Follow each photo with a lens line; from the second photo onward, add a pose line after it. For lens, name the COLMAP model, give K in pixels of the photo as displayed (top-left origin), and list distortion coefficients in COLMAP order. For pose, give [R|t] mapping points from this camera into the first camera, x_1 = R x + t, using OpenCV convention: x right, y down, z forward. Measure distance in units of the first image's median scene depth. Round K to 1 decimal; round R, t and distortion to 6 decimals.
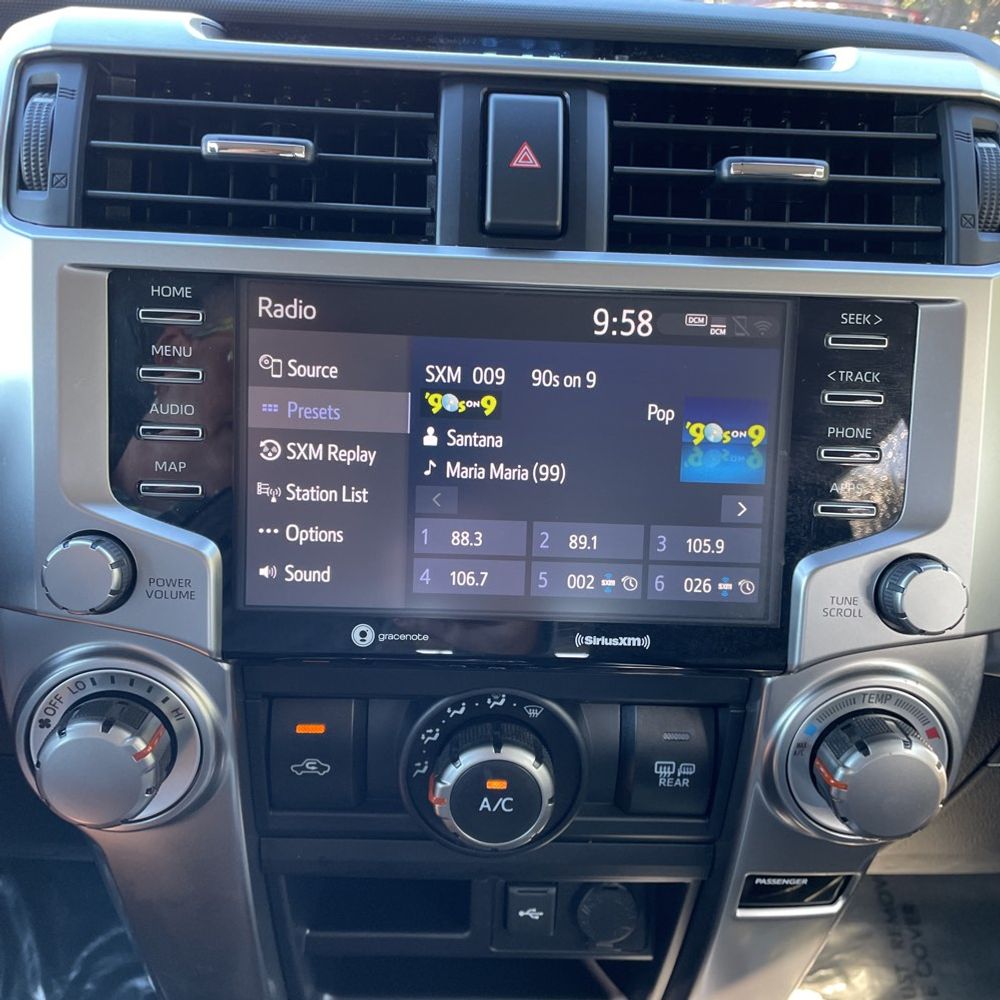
lens RADIAL K [[997.2, 0, 528.6], [0, 997.2, 502.5], [0, 0, 1]] dist [0.088496, -0.131101]
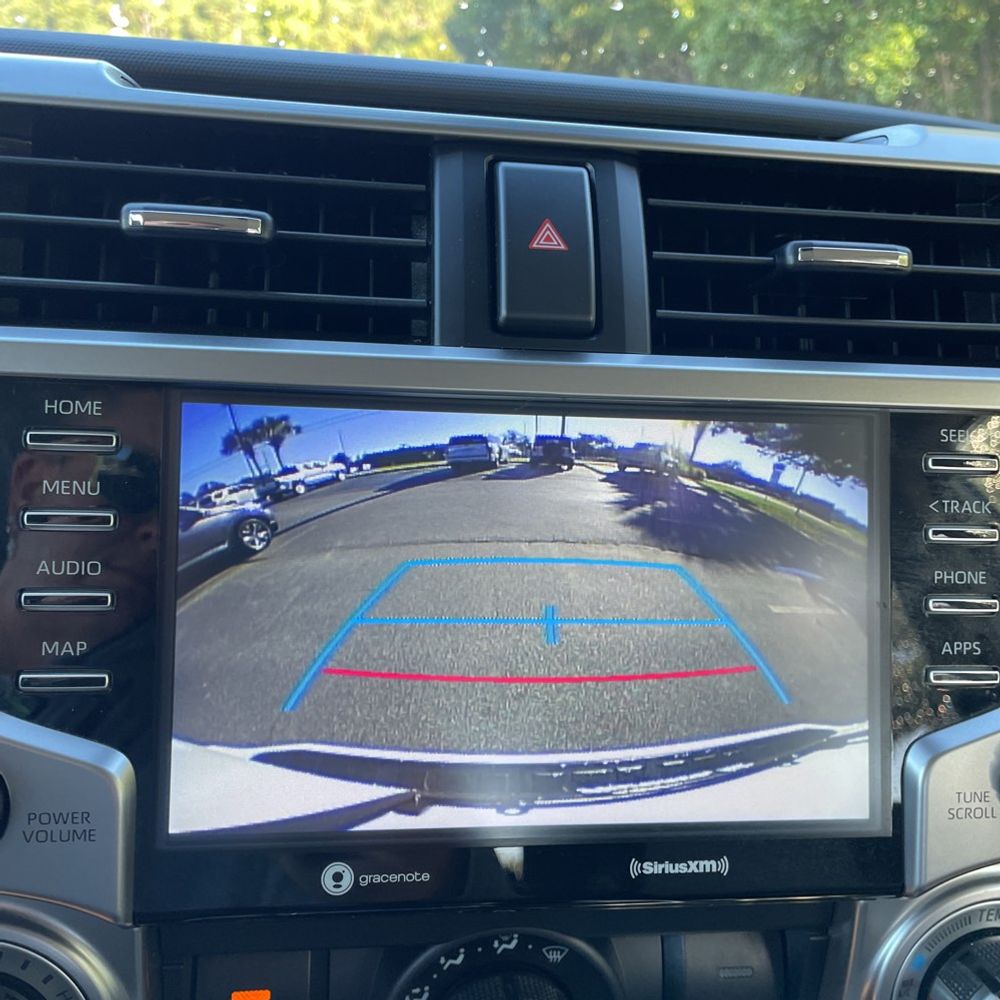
lens RADIAL K [[997.2, 0, 528.6], [0, 997.2, 502.5], [0, 0, 1]] dist [0.088496, -0.131101]
pose [[0.994718, -0.015511, 0.101464, -0.098113], [0.027516, 0.992631, -0.118013, -0.043798], [-0.098885, 0.120182, 0.987815, 0.243941]]
